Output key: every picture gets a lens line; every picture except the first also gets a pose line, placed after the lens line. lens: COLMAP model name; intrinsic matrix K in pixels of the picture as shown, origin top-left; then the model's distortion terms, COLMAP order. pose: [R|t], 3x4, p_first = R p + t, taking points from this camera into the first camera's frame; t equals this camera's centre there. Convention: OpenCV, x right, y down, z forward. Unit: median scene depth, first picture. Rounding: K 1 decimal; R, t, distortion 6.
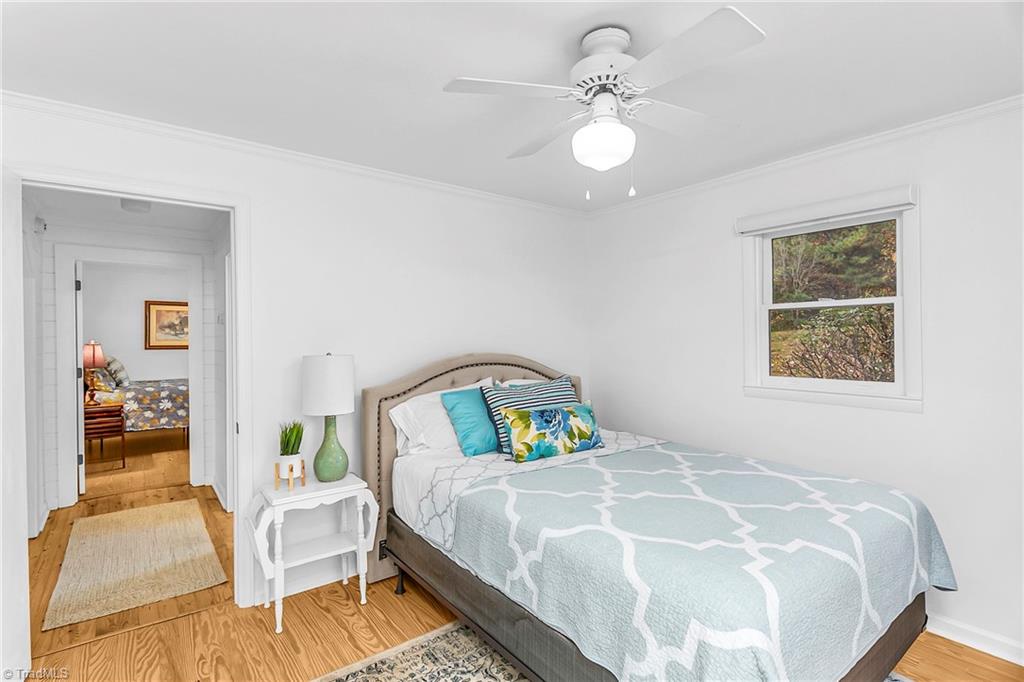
lens RADIAL K [[491.9, 0, 514.4], [0, 491.9, 339.4], [0, 0, 1]] dist [0.015478, 0.000286]
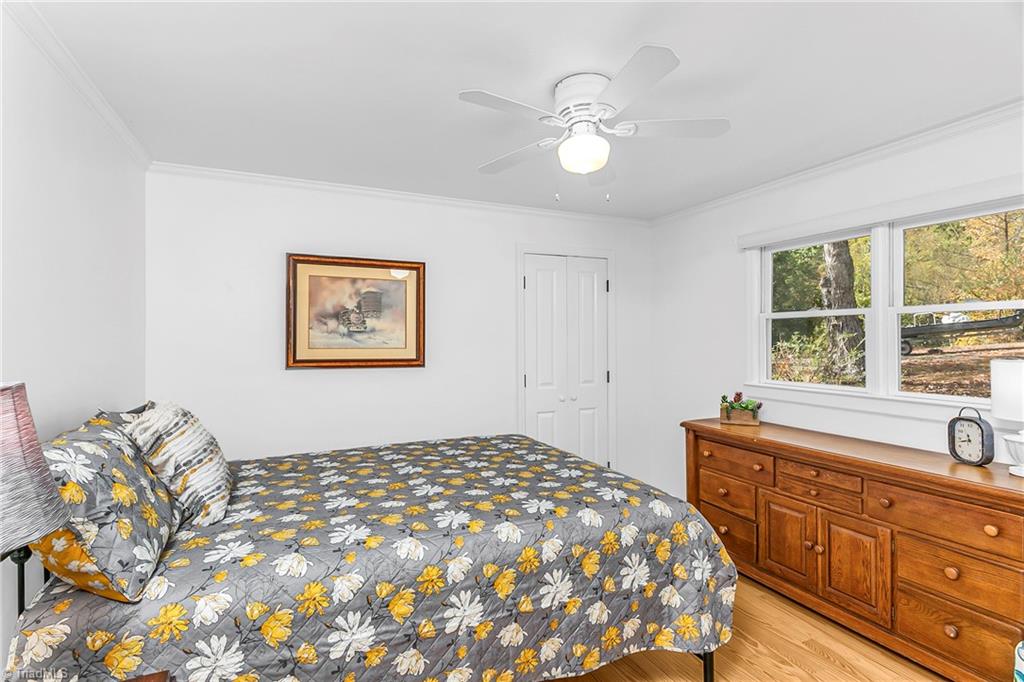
lens RADIAL K [[491.9, 0, 509.7], [0, 491.9, 340.3], [0, 0, 1]] dist [0.015478, 0.000286]
pose [[0.974090, 0.002216, -0.226150, -0.457677], [-0.003883, 0.999968, -0.006928, -0.001906], [0.226127, 0.007626, 0.974068, 0.624856]]
